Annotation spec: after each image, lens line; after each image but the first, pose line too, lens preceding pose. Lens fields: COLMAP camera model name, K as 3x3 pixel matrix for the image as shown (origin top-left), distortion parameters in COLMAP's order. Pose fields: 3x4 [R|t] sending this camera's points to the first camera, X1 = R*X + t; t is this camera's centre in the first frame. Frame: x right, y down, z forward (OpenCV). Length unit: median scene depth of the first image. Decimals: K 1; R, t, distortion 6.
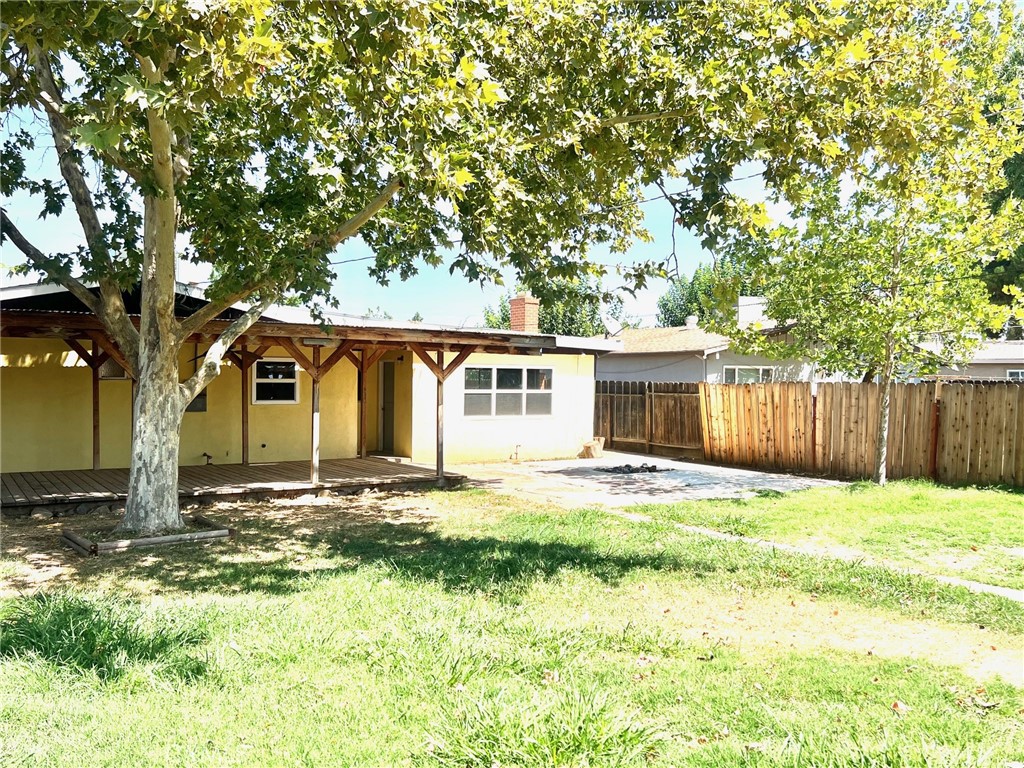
lens RADIAL K [[901.4, 0, 528.9], [0, 901.4, 396.9], [0, 0, 1]] dist [0.053267, -0.078775]
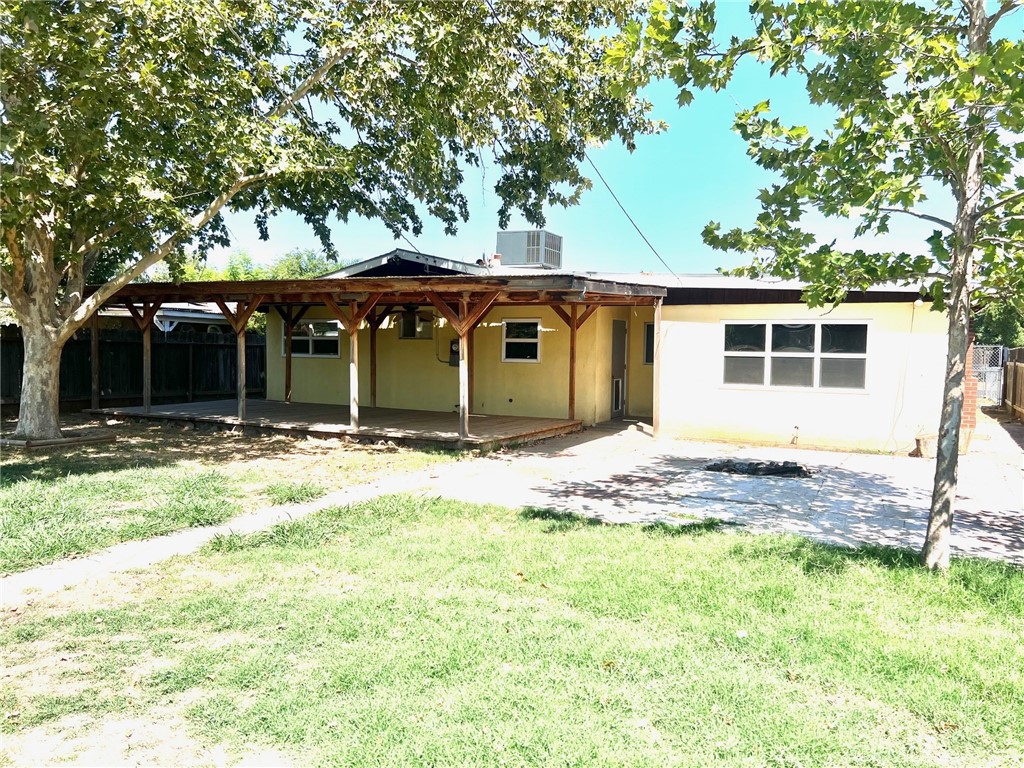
lens RADIAL K [[762.1, 0, 511.7], [0, 762.1, 387.8], [0, 0, 1]] dist [0.027187, -0.001955]
pose [[0.486851, 0.046205, -0.872262, 0.676331], [-0.028013, 0.998912, 0.037278, 0.006691], [0.873036, 0.006286, 0.487616, 0.753150]]
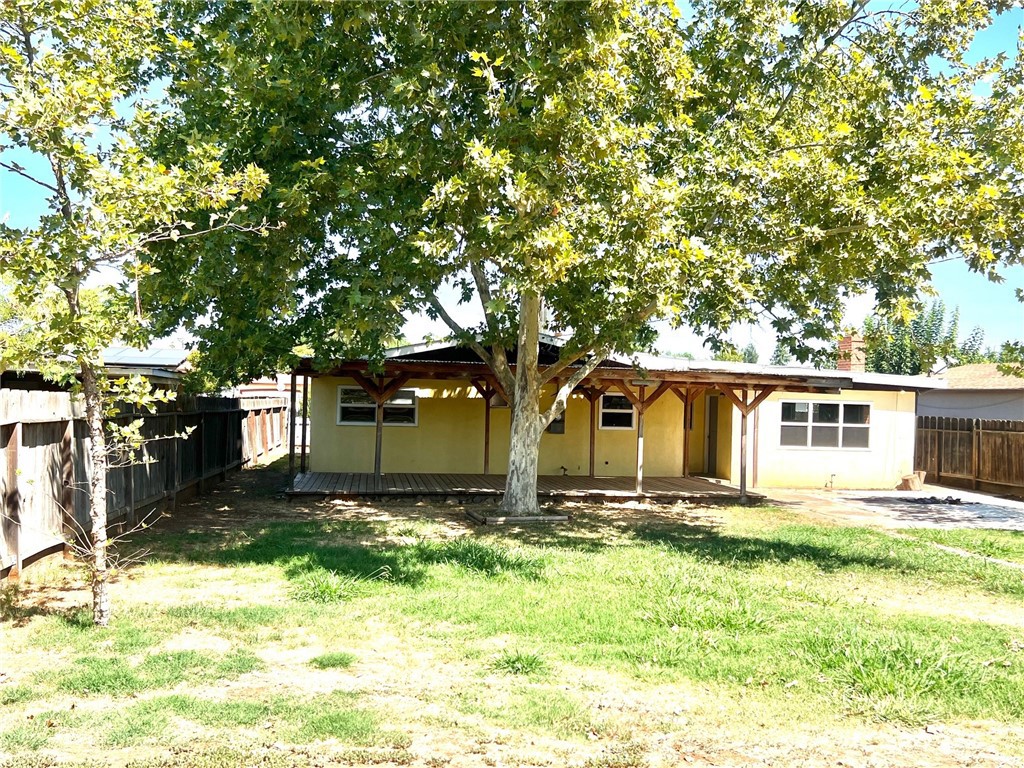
lens RADIAL K [[901.4, 0, 510.9], [0, 901.4, 387.9], [0, 0, 1]] dist [0.053267, -0.078775]
pose [[0.913958, 0.011166, -0.405654, 0.118894], [-0.027168, 0.999062, -0.033710, -0.005239], [0.404897, 0.041830, 0.913405, -0.255472]]
